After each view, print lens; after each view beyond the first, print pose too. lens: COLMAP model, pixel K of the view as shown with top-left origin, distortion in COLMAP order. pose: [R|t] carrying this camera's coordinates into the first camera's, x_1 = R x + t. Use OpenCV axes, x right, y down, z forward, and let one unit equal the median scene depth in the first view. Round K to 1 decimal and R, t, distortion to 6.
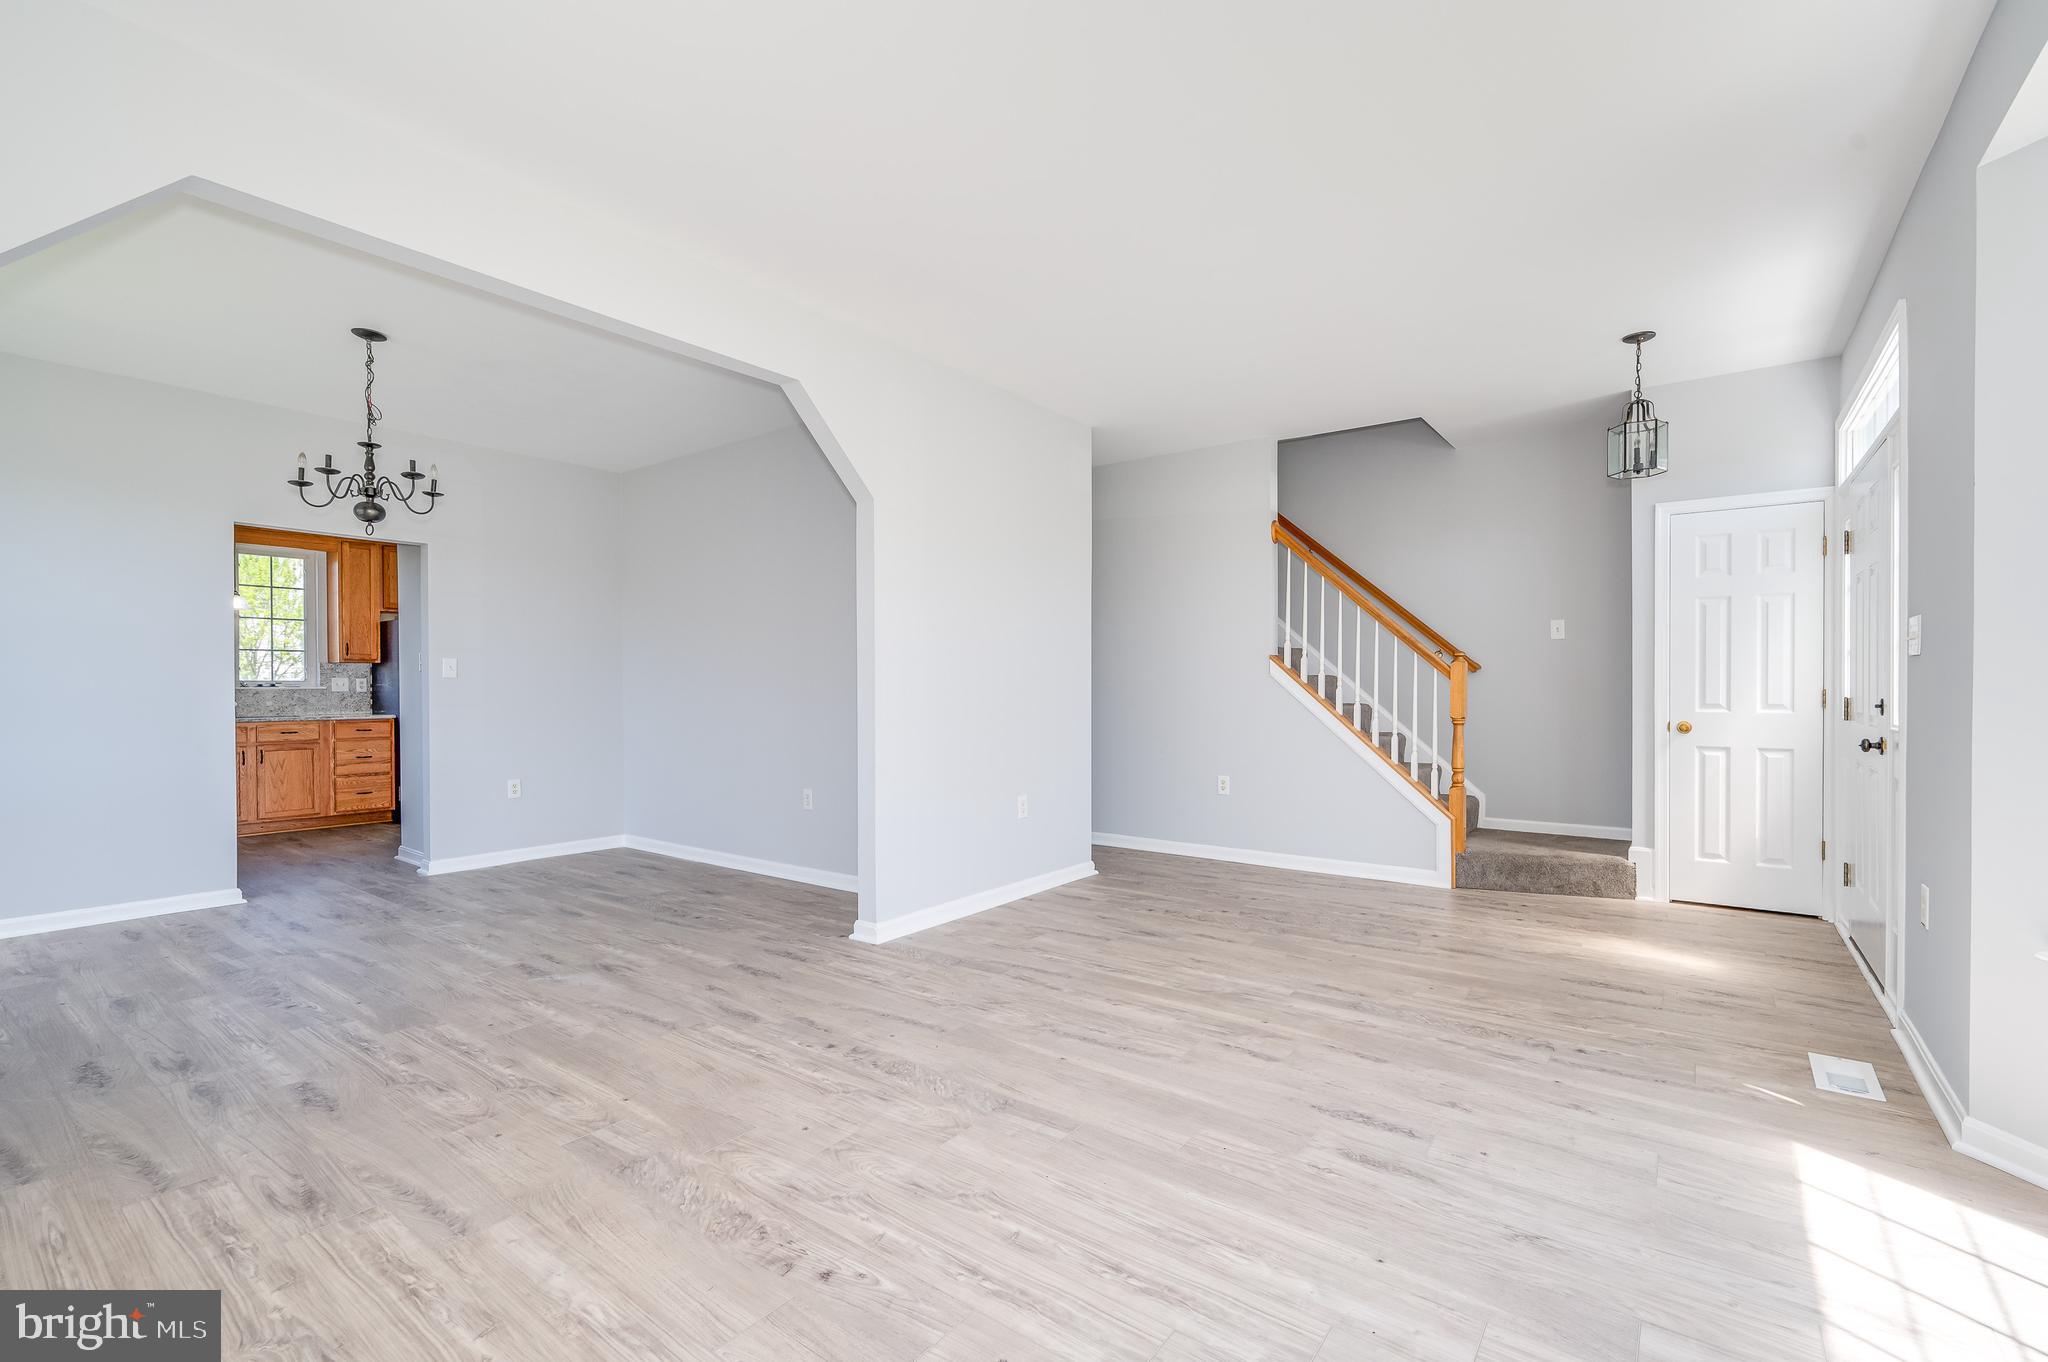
lens RADIAL K [[898.0, 0, 1029.1], [0, 898.0, 692.3], [0, 0, 1]] dist [0.002641, 0.000236]
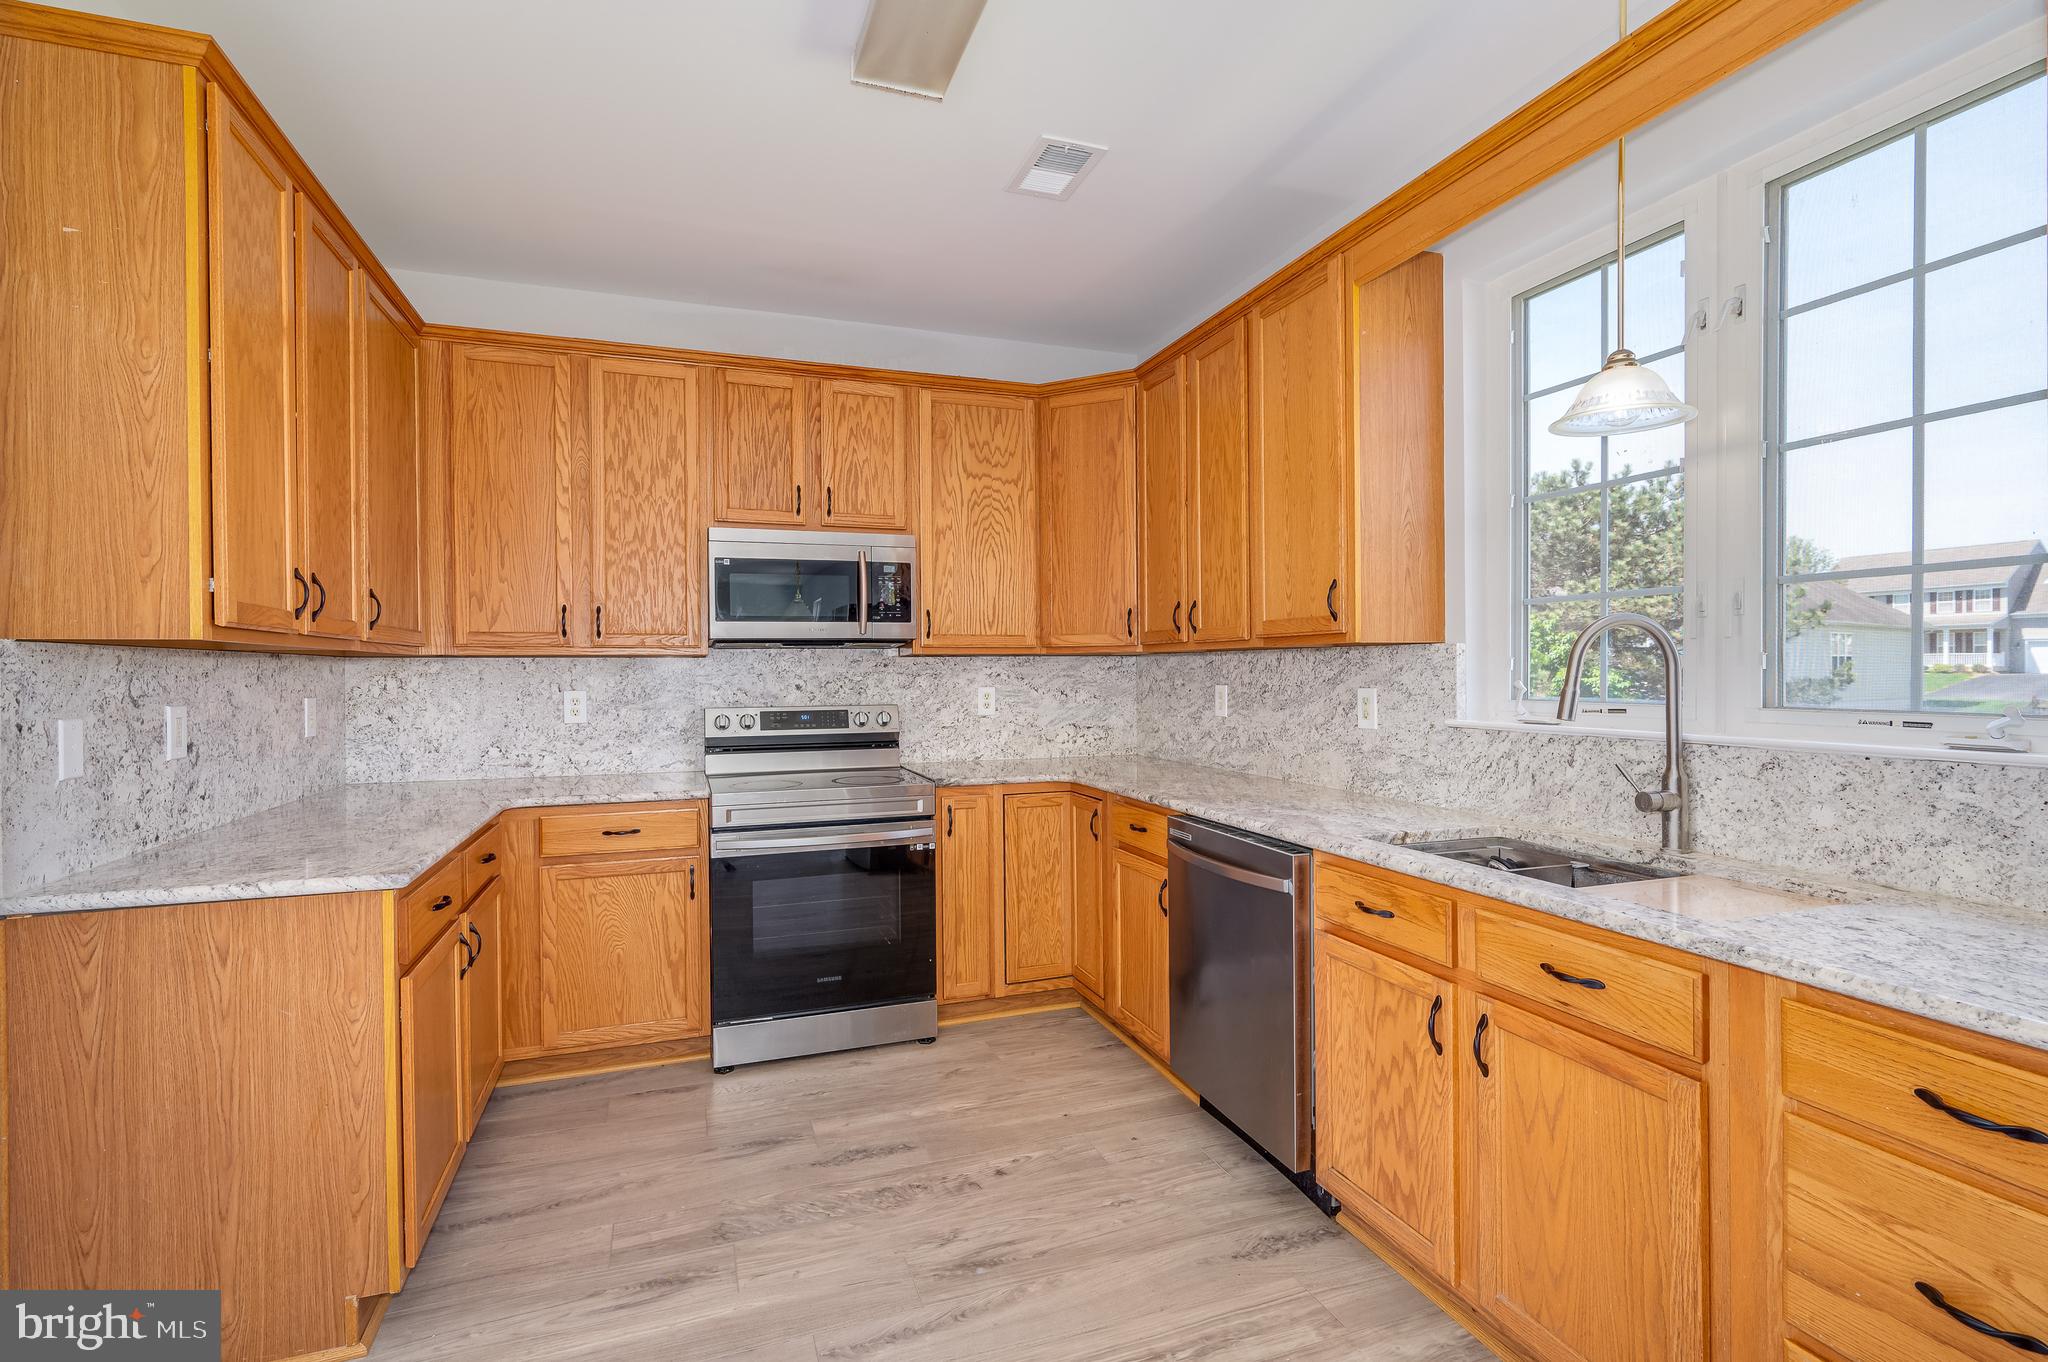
lens RADIAL K [[919.7, 0, 1032.4], [0, 919.7, 677.4], [0, 0, 1]] dist [-0.000377, -0.000274]
pose [[-0.536221, 0.011132, -0.844004, -0.909054], [-0.003254, 0.999878, 0.015256, -0.039494], [0.844072, 0.010927, -0.536119, 1.573498]]
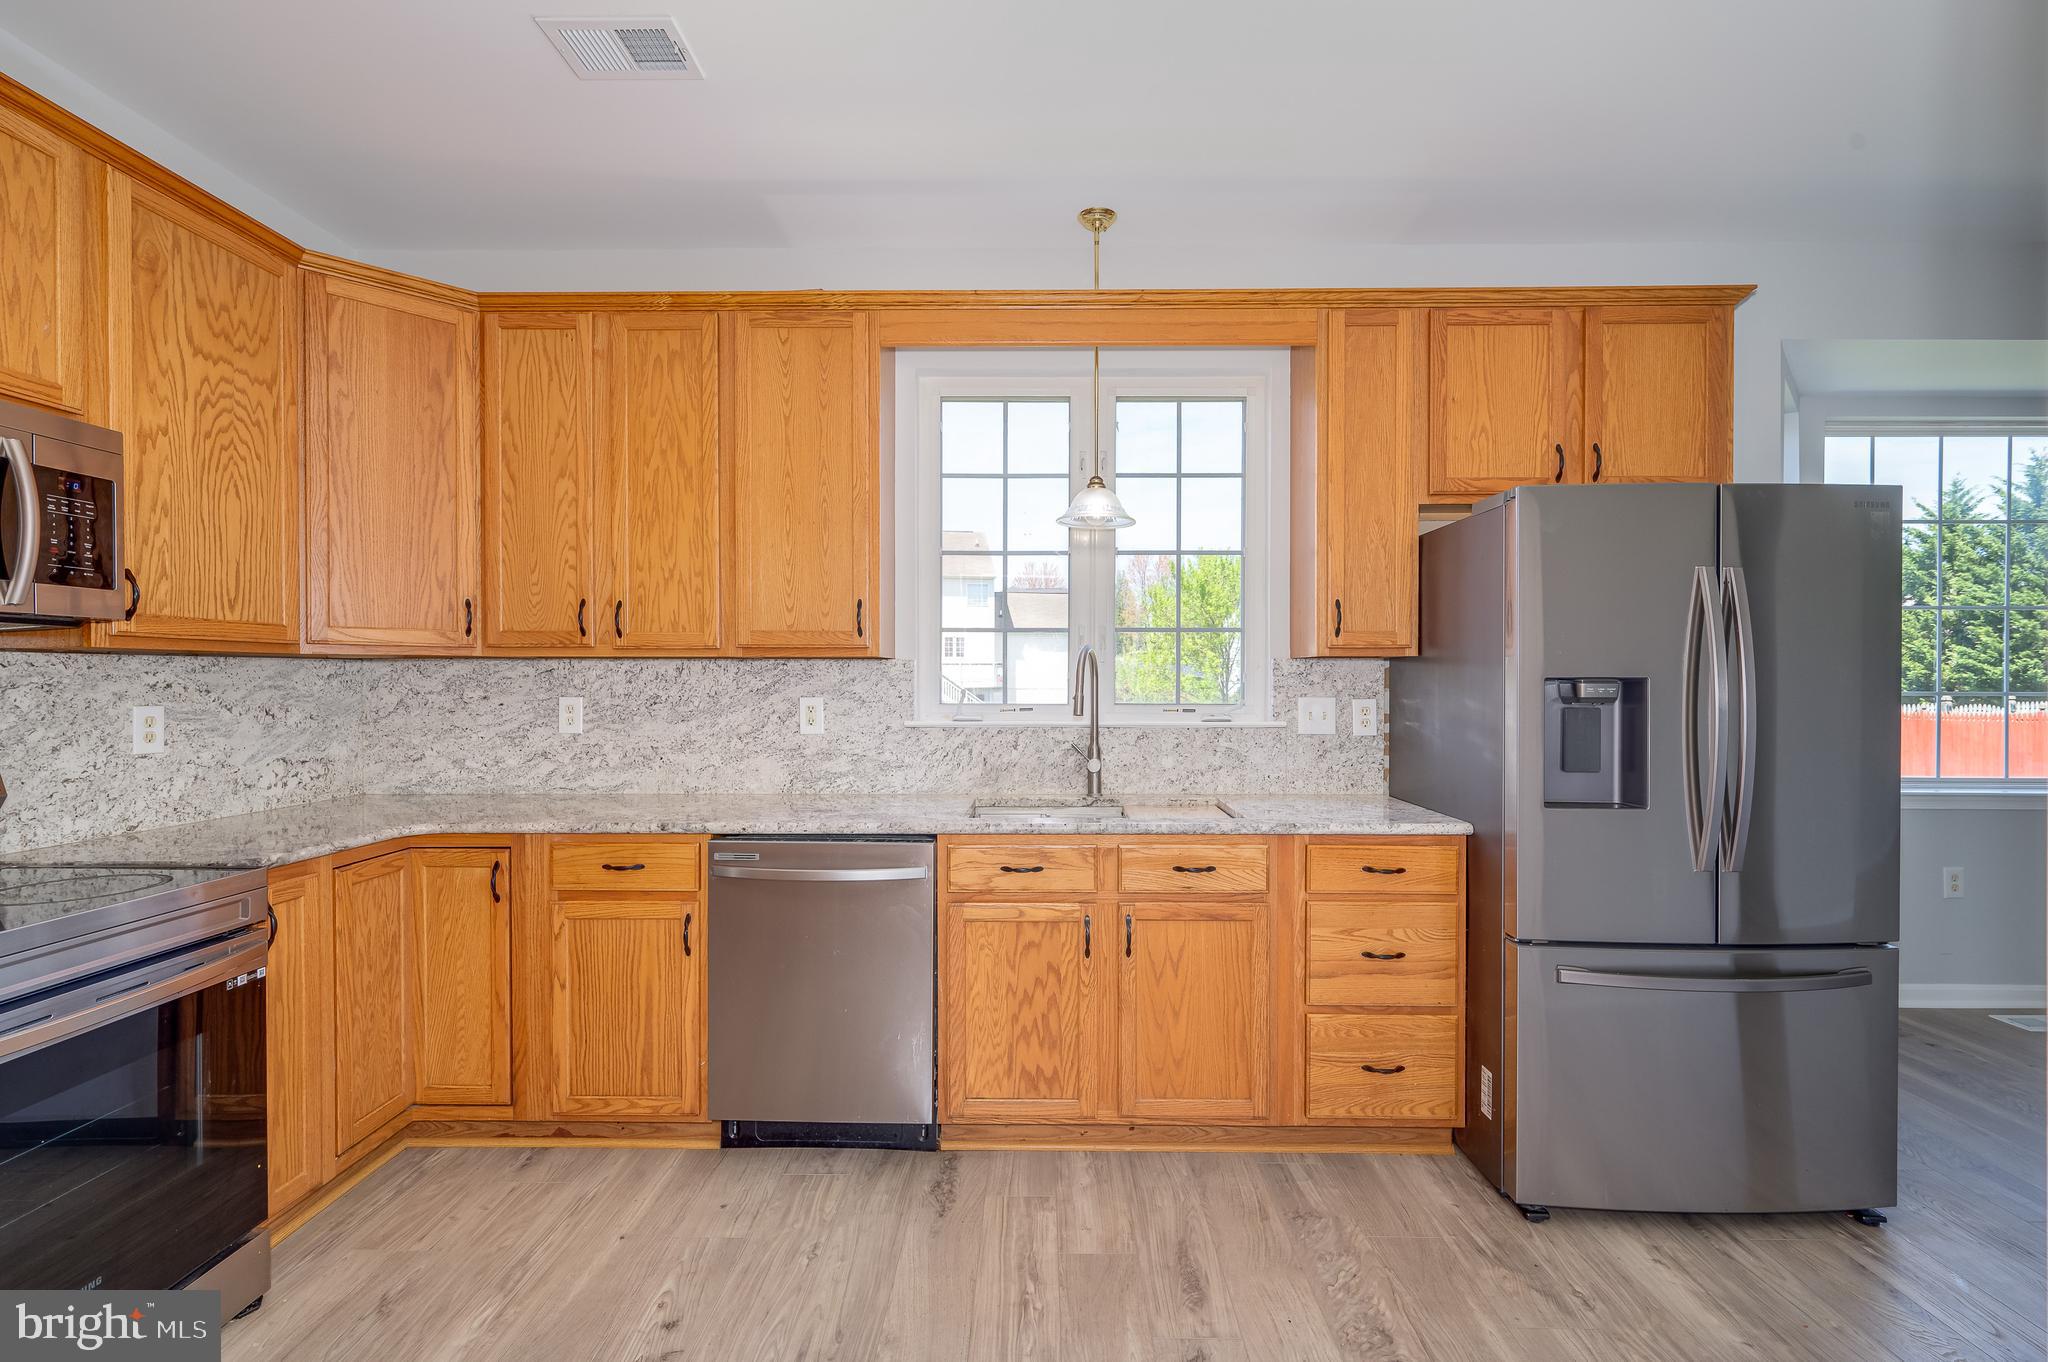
lens RADIAL K [[871.4, 0, 1035.7], [0, 871.4, 684.6], [0, 0, 1]] dist [0.000301, 0.000024]
pose [[0.589682, 0.007624, -0.807600, -0.932497], [-0.011881, 0.999929, 0.000764, -0.035391], [0.807548, 0.009144, 0.589731, 1.189575]]
